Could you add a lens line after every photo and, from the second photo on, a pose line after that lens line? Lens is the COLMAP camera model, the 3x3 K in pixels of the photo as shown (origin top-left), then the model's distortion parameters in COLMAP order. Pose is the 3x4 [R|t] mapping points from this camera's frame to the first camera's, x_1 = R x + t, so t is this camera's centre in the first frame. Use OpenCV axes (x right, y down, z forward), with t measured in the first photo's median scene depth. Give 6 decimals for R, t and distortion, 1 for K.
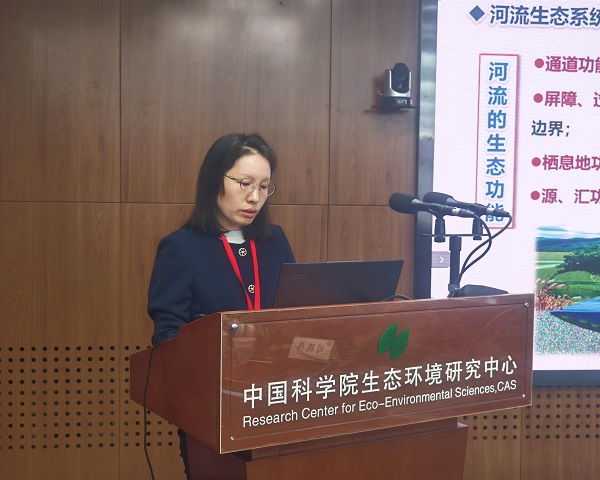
lens RADIAL K [[885.7, 0, 300.0], [0, 885.7, 240.0], [0, 0, 1]] dist [0.042796, 0.028882]
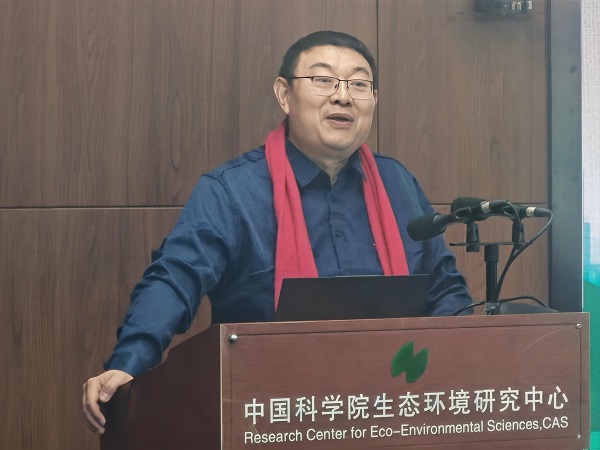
lens RADIAL K [[4311.8, 0, 300.0], [0, 4311.8, 225.0], [0, 0, 1]] dist [-0.140489, -7.923028]
pose [[0.999592, -0.019055, -0.021286, 0.086218], [0.018400, 0.999364, -0.030558, 0.101993], [0.021855, 0.030154, 0.999306, -3.187045]]
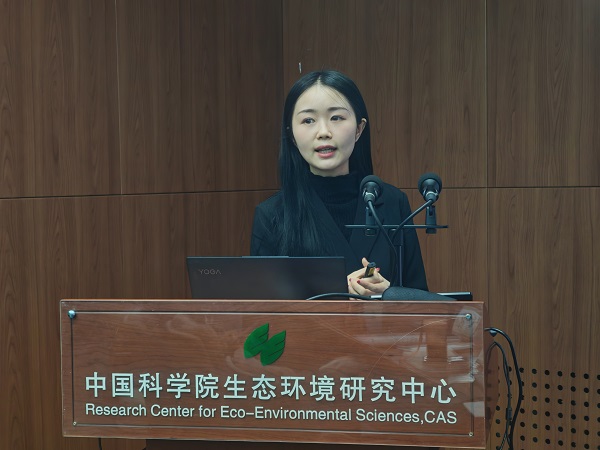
lens RADIAL K [[1230.3, 0, 300.0], [0, 1230.3, 225.0], [0, 0, 1]] dist [0.309596, -2.063596]
pose [[0.731896, 0.004247, -0.681403, 0.931785], [-0.010949, 0.999925, -0.005529, 0.000474], [0.681328, 0.011508, 0.731888, 0.109044]]
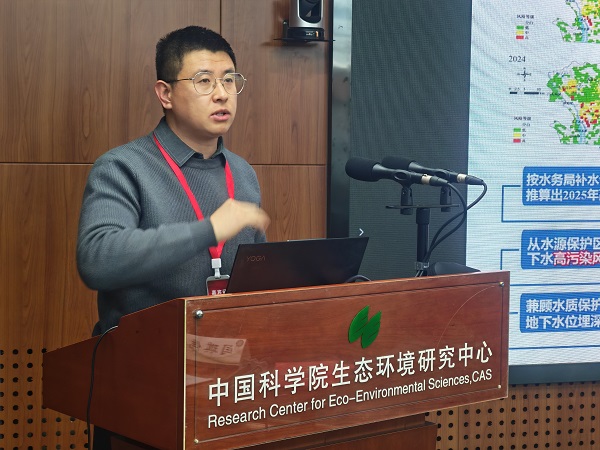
lens RADIAL K [[1230.3, 0, 300.0], [0, 1230.3, 225.0], [0, 0, 1]] dist [0.309596, -2.063596]
pose [[0.988368, -0.013037, 0.151521, -0.137224], [0.010390, 0.999779, 0.018251, -0.010725], [-0.151725, -0.016464, 0.988286, -0.199175]]
